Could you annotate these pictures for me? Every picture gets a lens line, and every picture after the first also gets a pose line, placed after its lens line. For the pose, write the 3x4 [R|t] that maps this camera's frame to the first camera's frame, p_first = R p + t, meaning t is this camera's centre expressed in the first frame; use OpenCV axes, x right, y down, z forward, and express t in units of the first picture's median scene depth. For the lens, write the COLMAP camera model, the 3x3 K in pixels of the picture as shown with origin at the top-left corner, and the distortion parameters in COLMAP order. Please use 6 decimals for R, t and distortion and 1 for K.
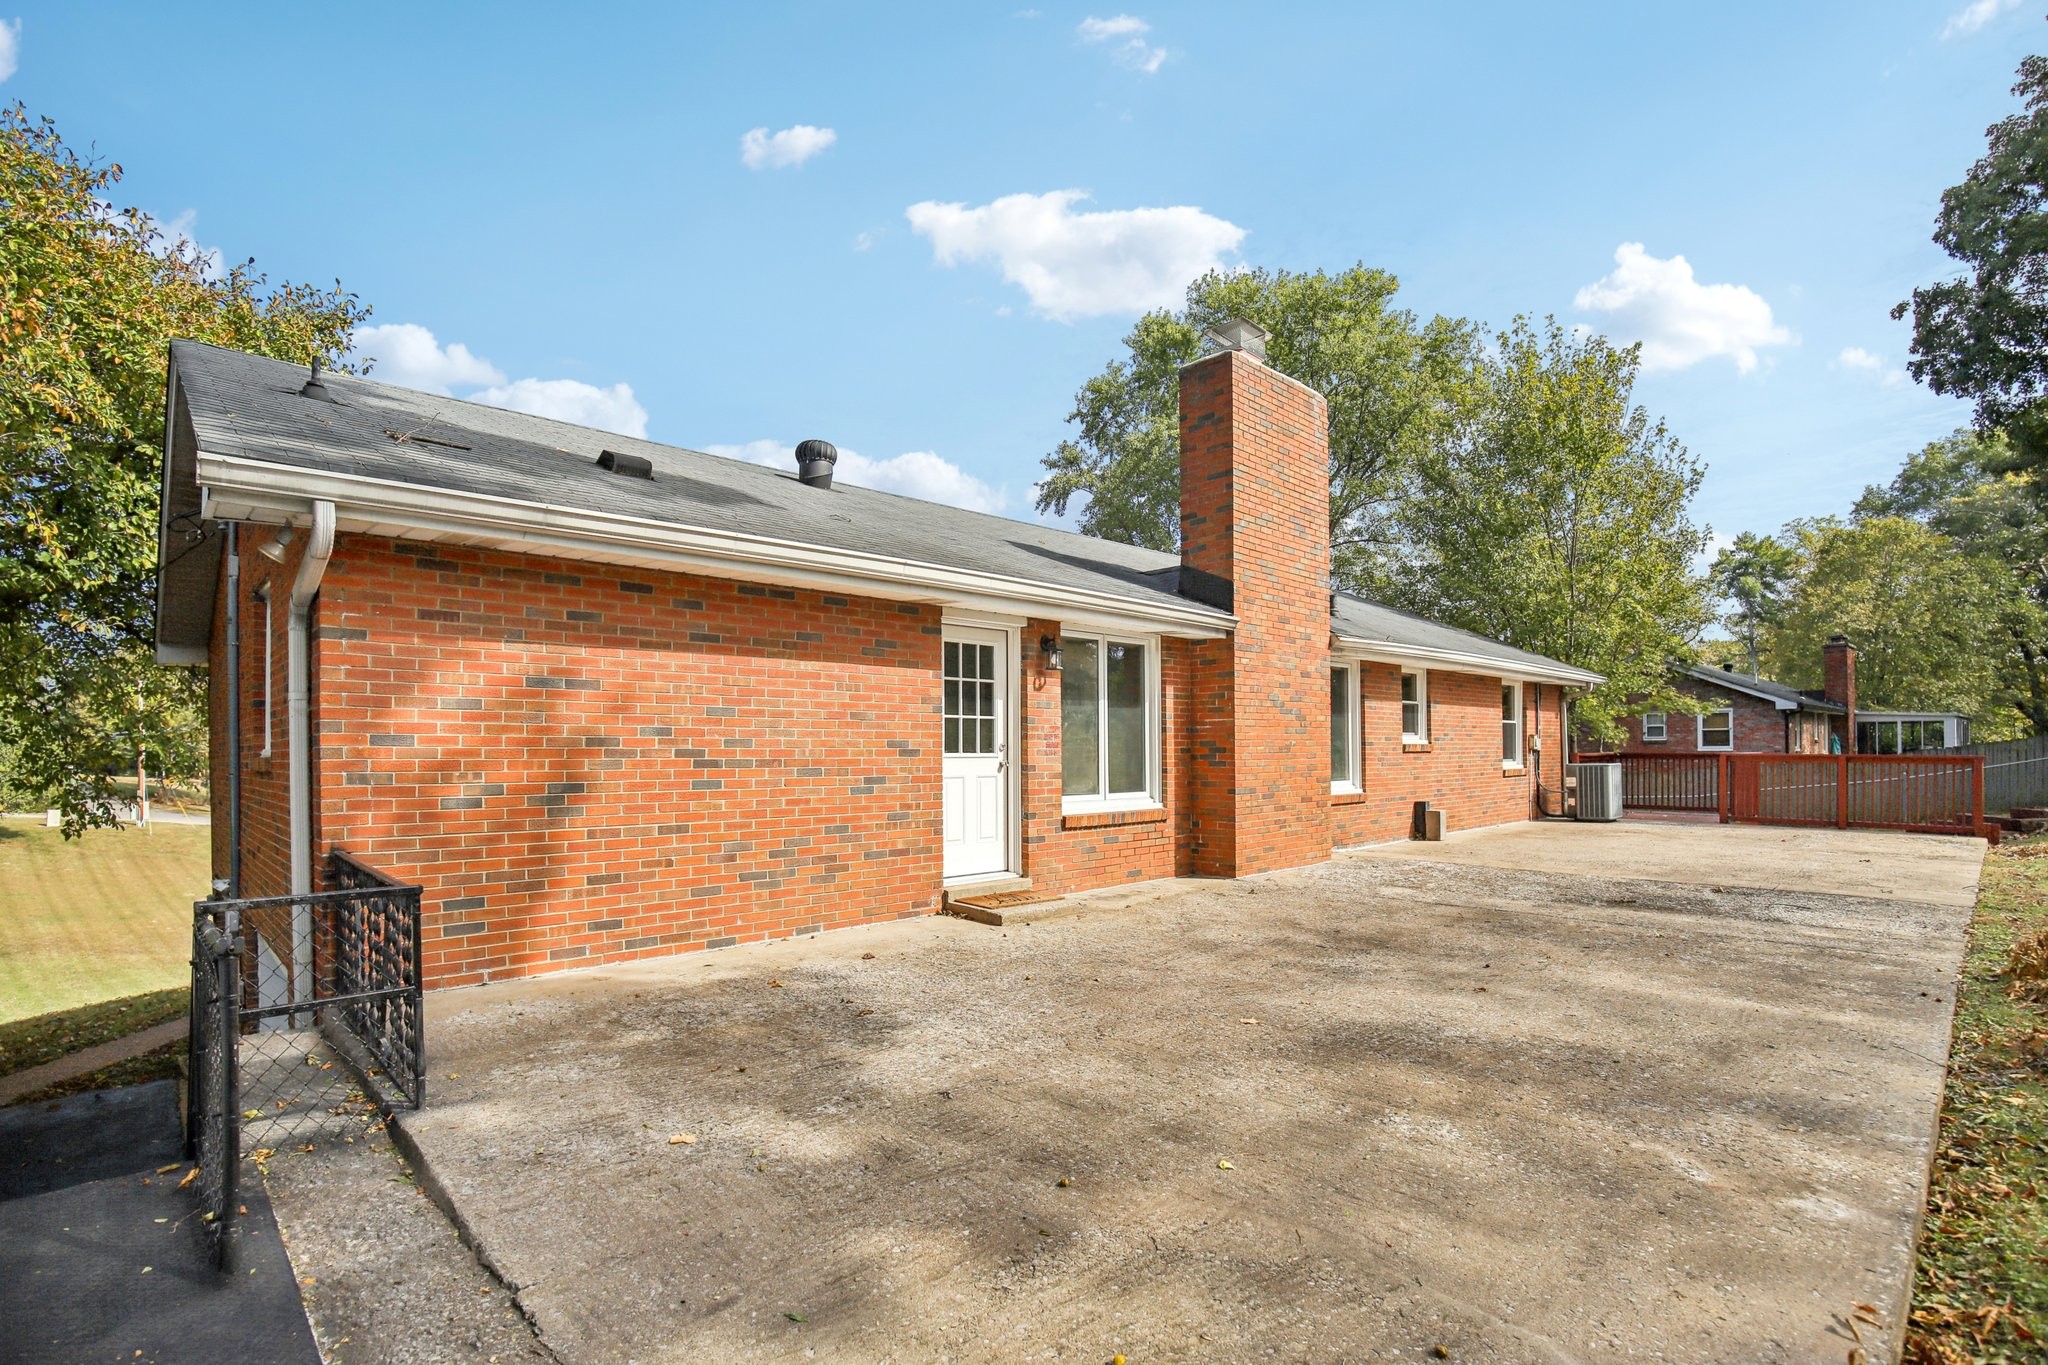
lens RADIAL K [[942.3, 0, 1021.5], [0, 942.3, 721.8], [0, 0, 1]] dist [-0.001056, -0.000368]
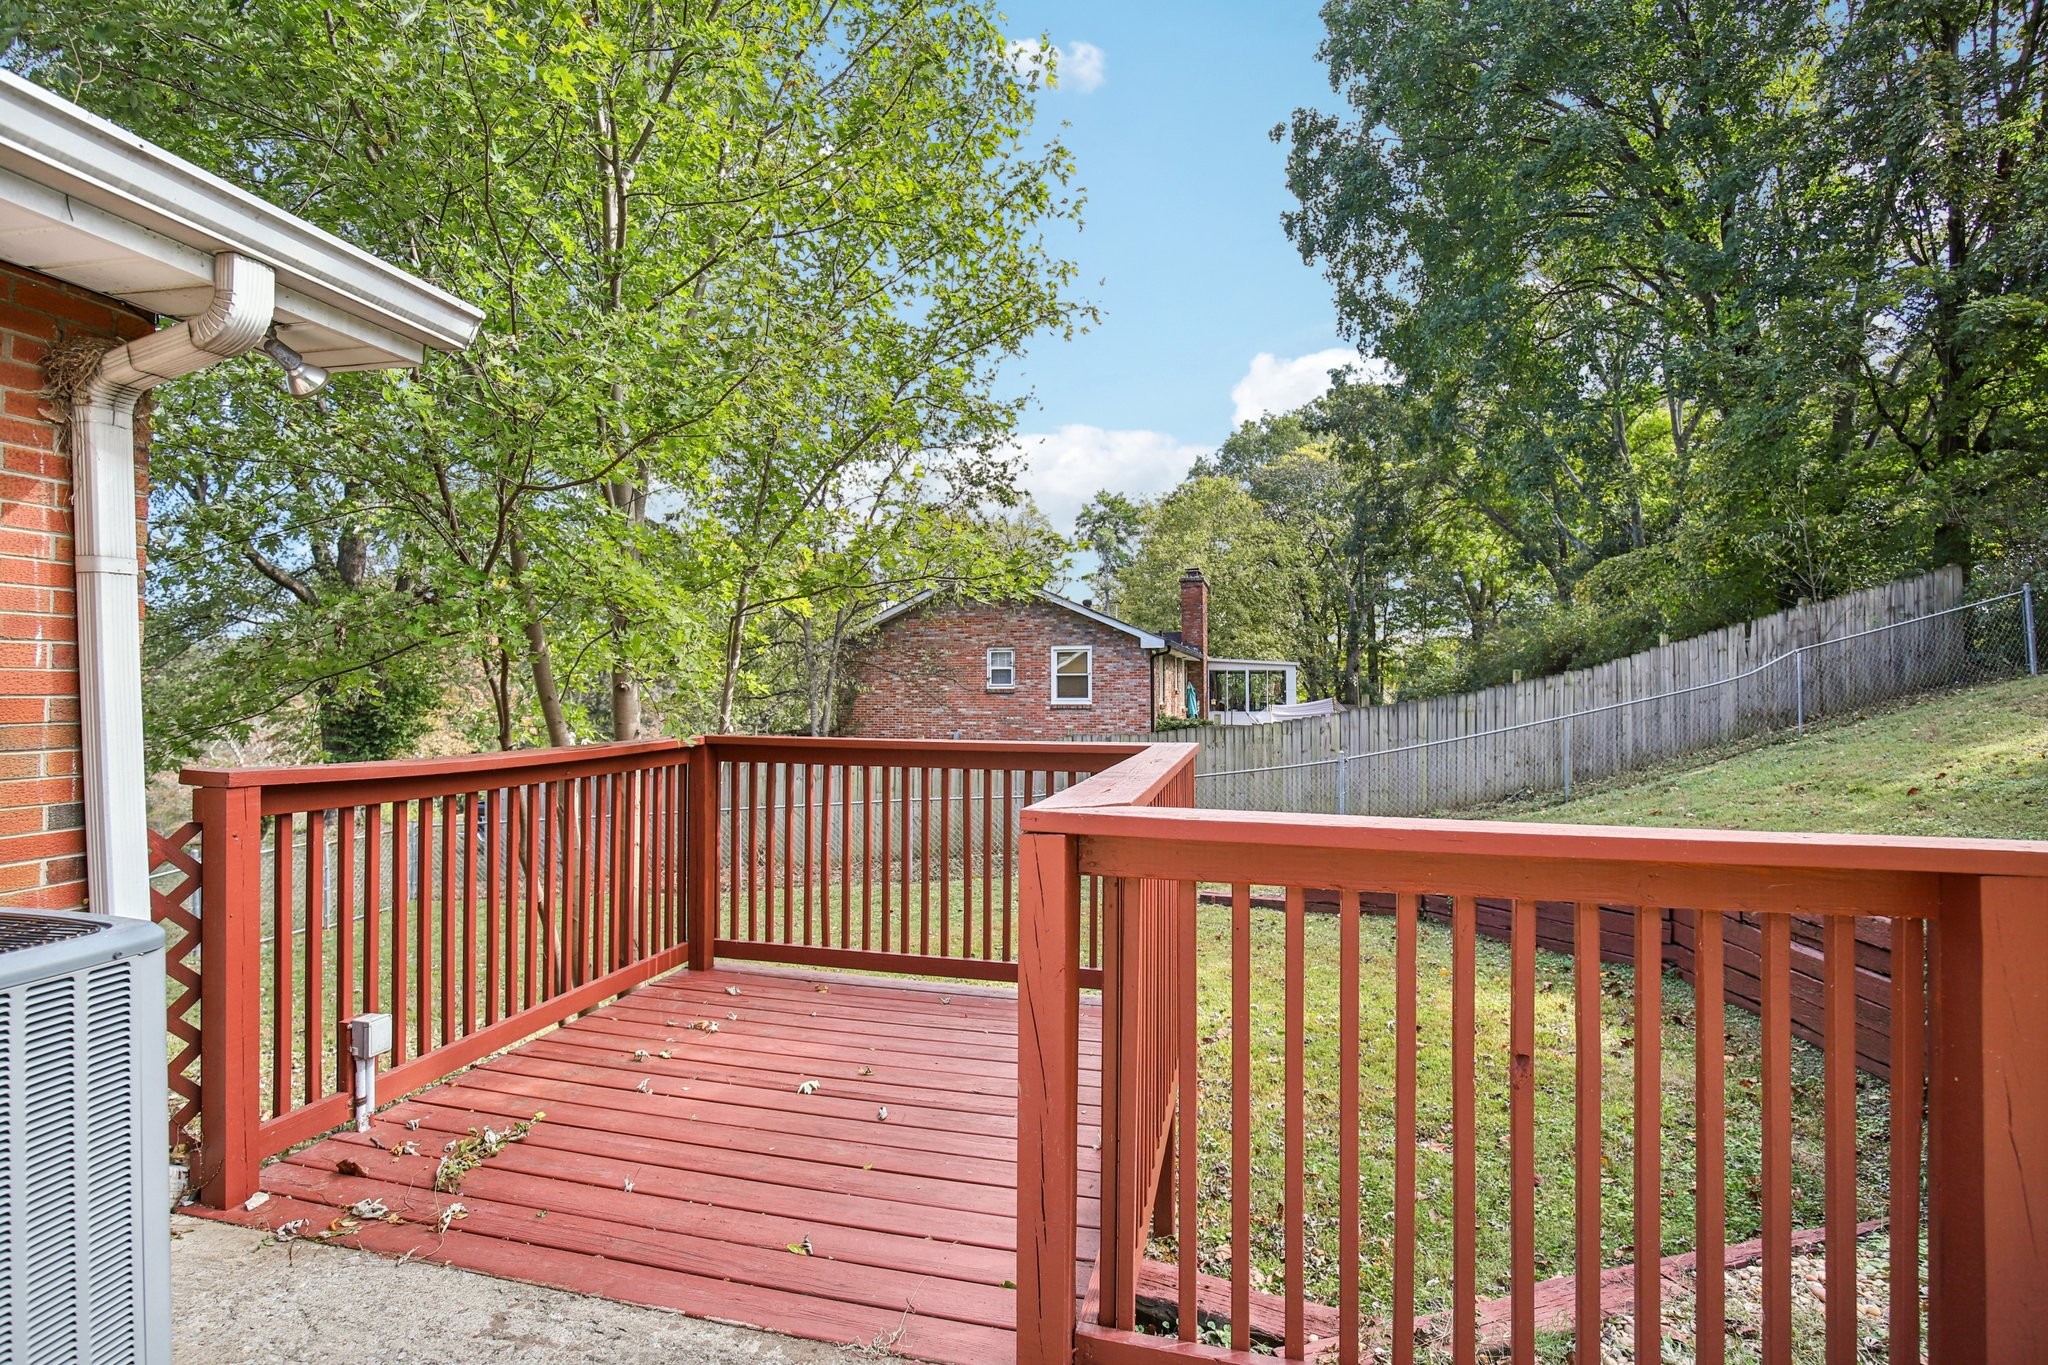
lens RADIAL K [[932.9, 0, 1026.1], [0, 932.9, 693.2], [0, 0, 1]] dist [-0.000511, -0.000094]
pose [[0.836465, 0.008107, 0.547960, 0.287045], [-0.019305, 0.999706, 0.014679, 0.011065], [-0.547680, -0.022857, 0.836376, 0.383727]]
